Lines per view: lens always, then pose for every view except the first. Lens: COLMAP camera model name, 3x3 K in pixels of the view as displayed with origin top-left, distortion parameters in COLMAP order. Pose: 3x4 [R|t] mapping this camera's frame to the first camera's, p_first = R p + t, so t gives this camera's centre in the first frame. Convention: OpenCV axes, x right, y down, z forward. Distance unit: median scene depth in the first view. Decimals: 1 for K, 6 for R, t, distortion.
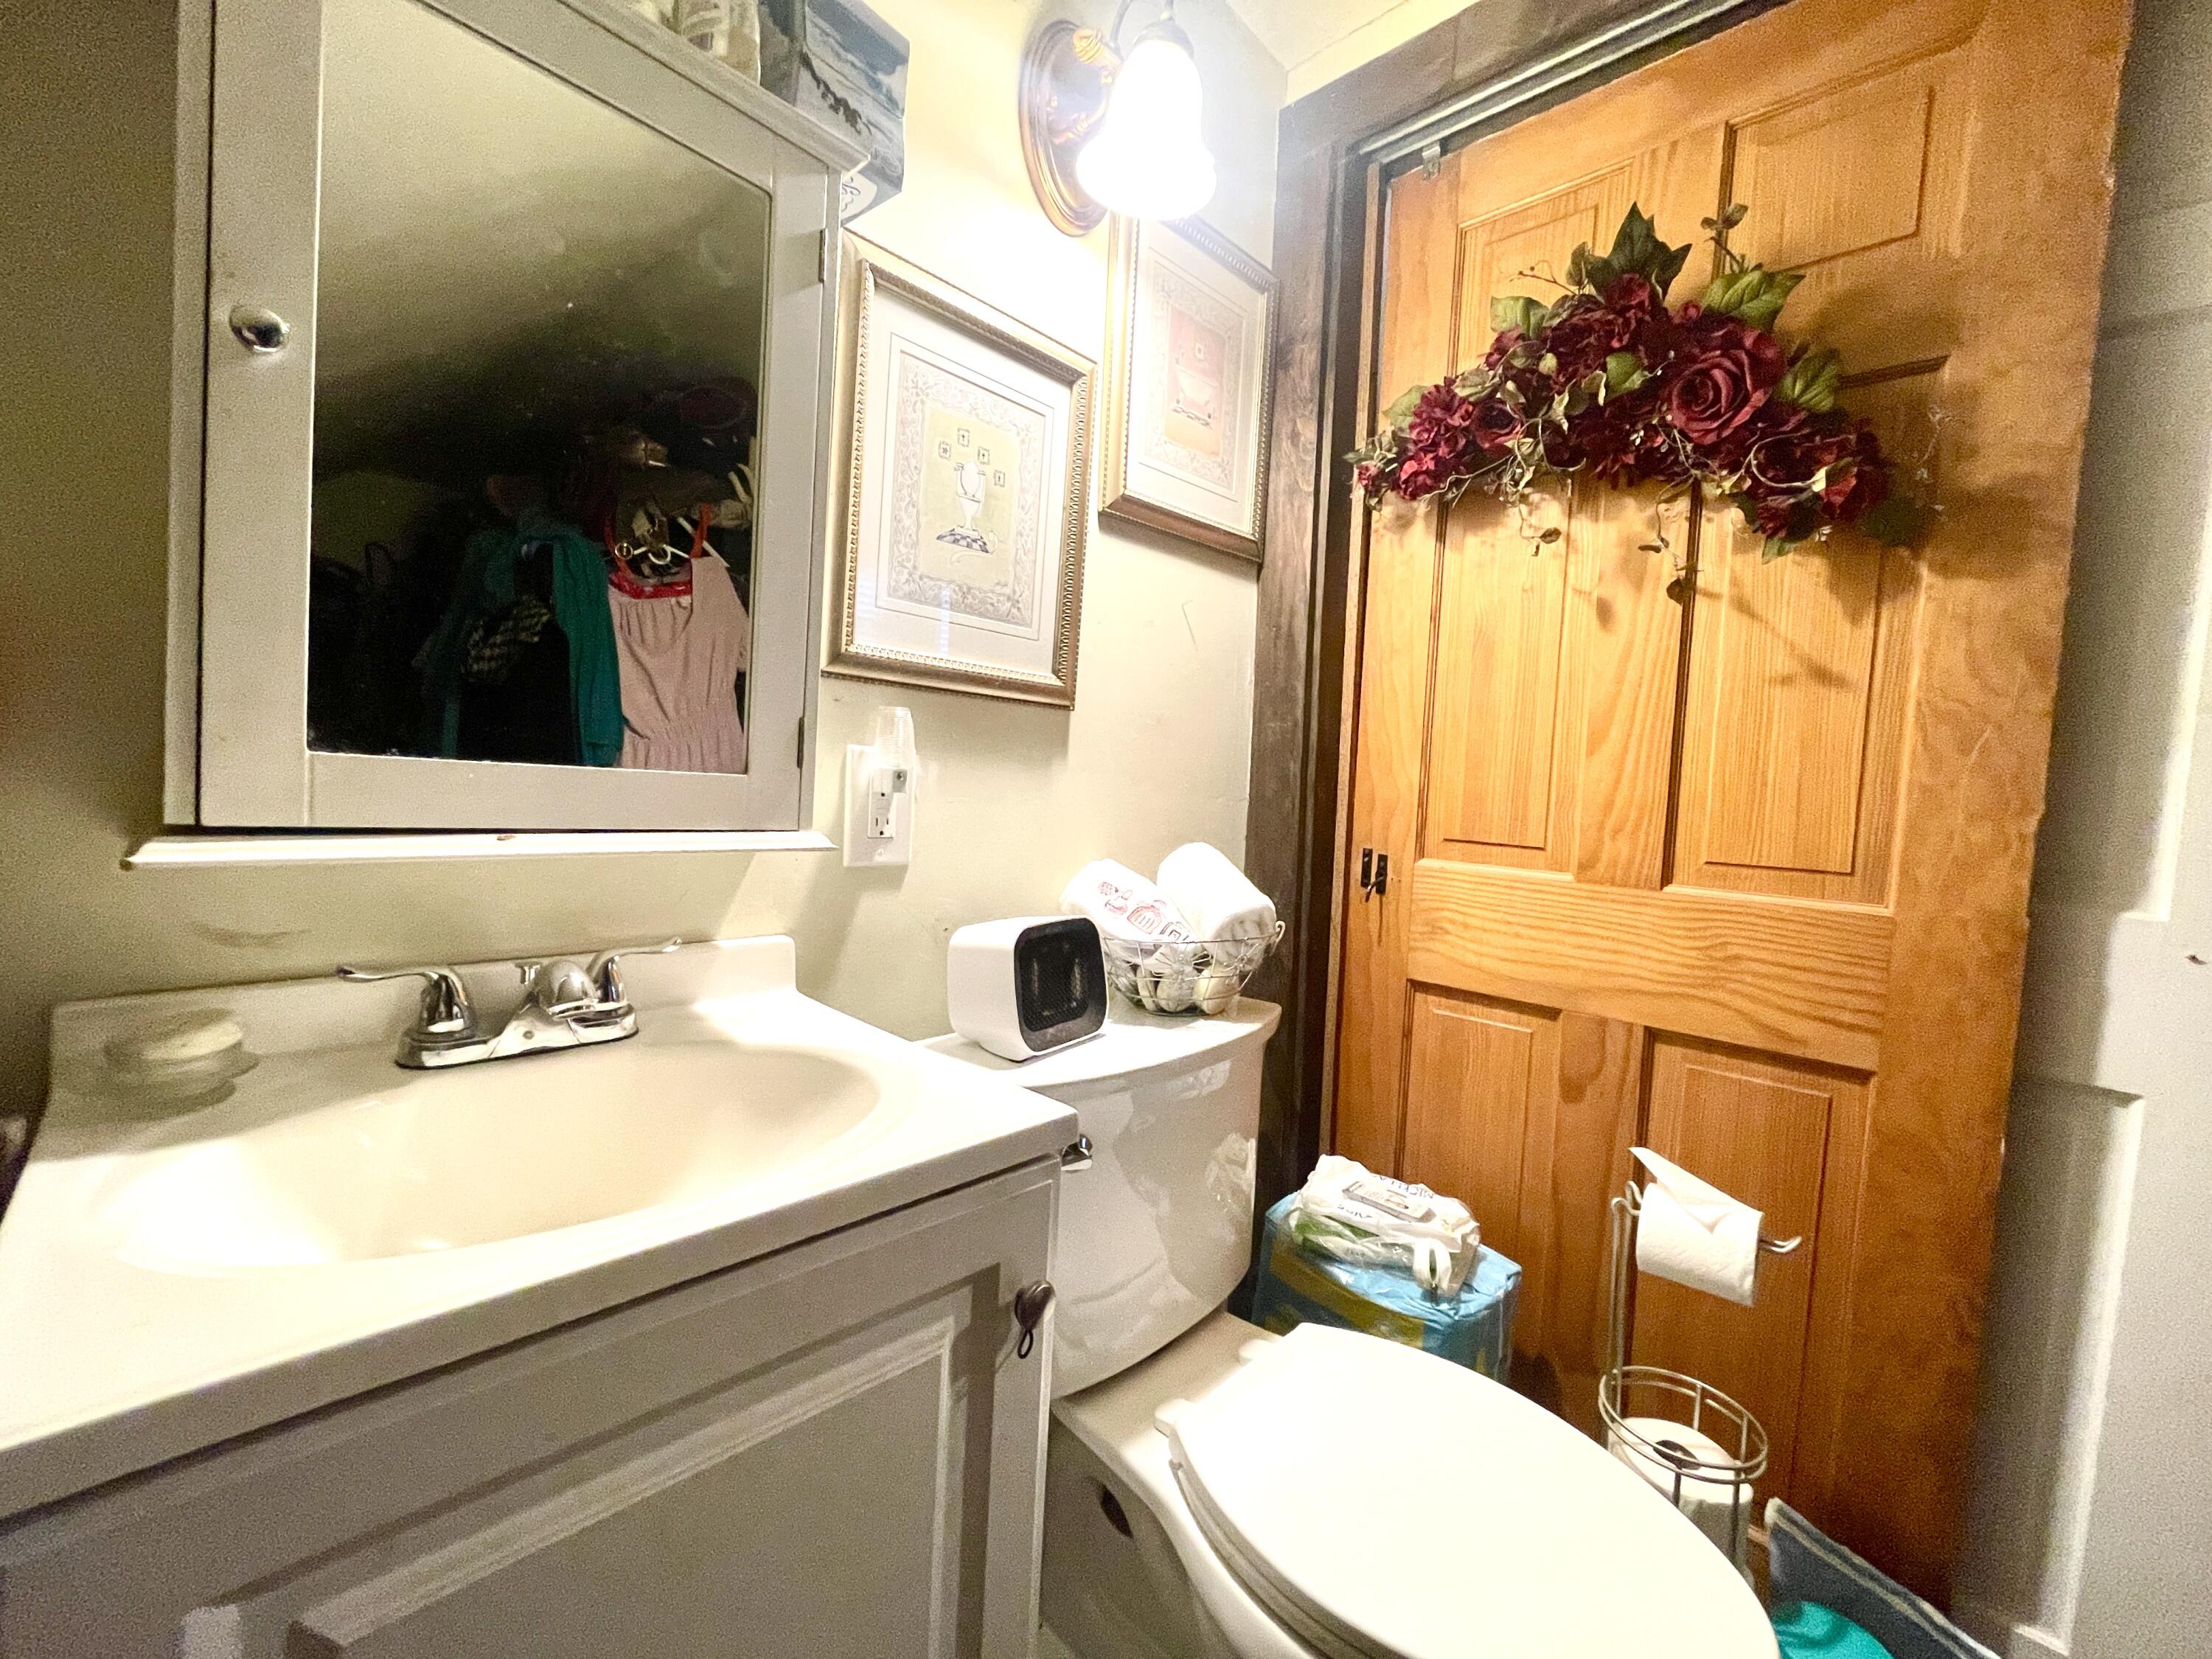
lens RADIAL K [[894.6, 0, 1104.6], [0, 894.6, 823.4], [0, 0, 1]] dist [-0.002826, -0.000252]
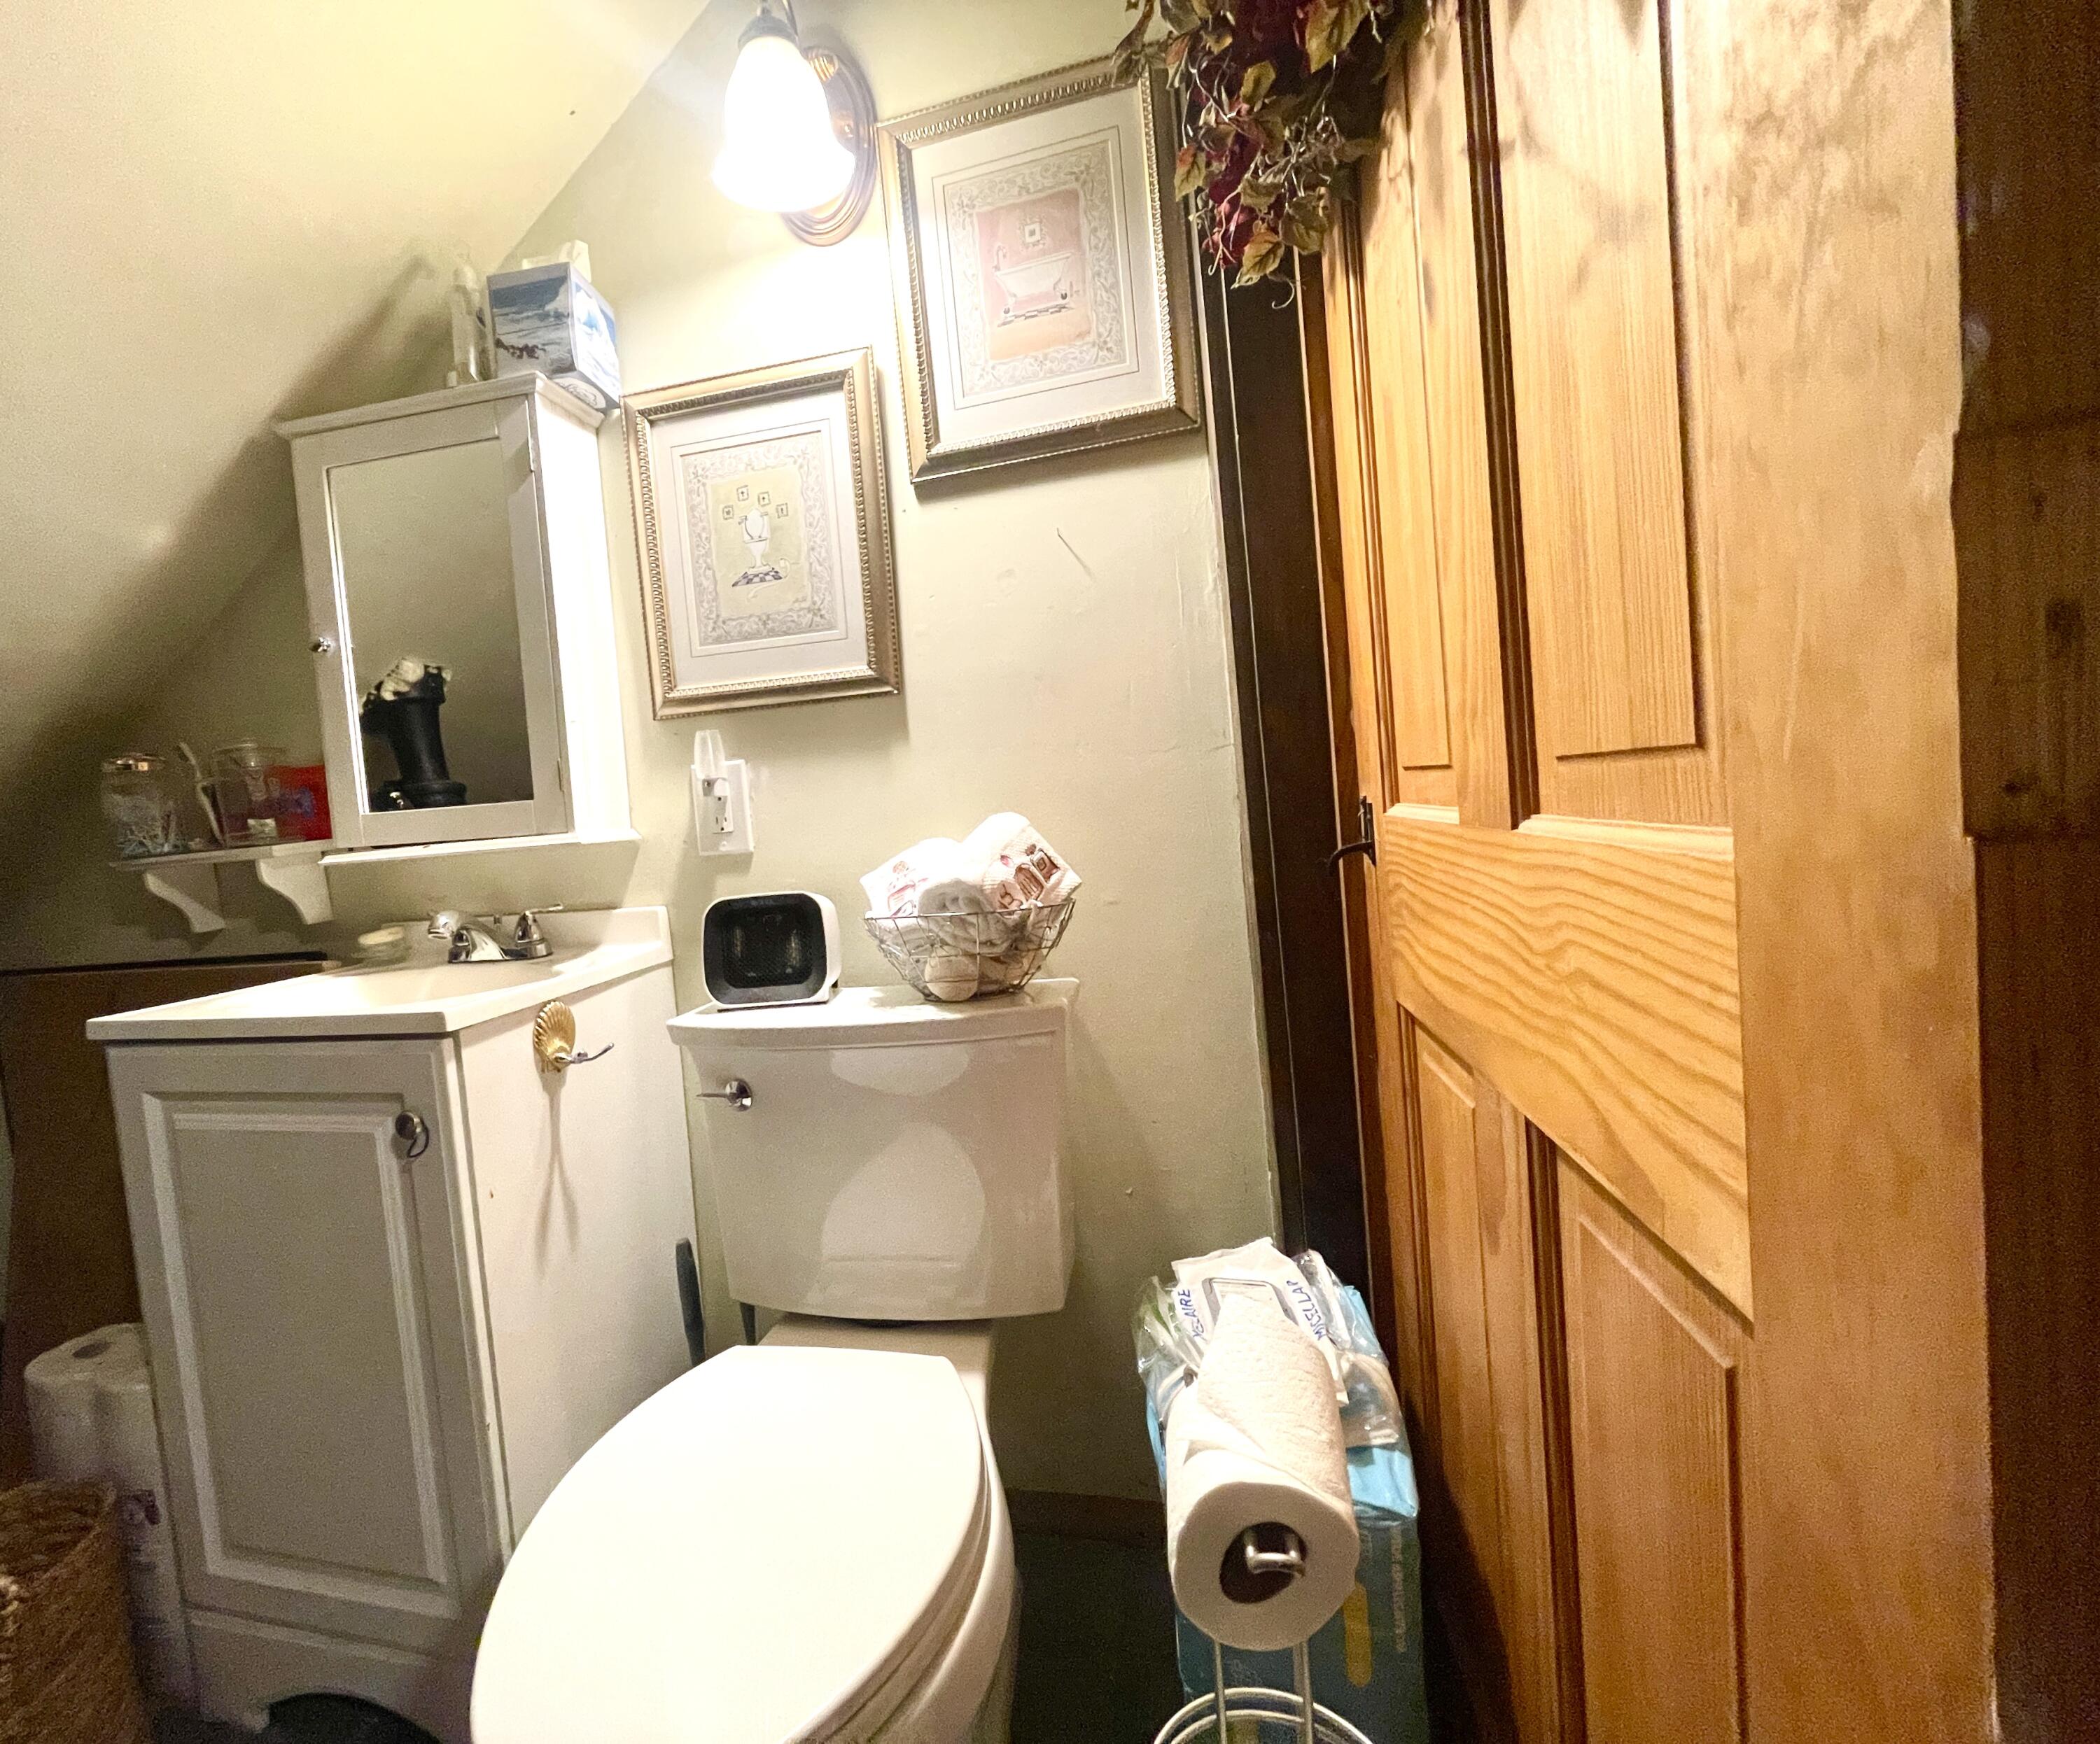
lens RADIAL K [[1001.6, 0, 1049.4], [0, 1001.6, 863.3], [0, 0, 1]] dist [-0.000268, 0.000068]
pose [[0.495292, -0.040794, -0.867768, 1.163672], [0.065880, 0.997784, -0.009304, 0.098903], [0.866225, -0.052560, 0.496882, 0.650786]]
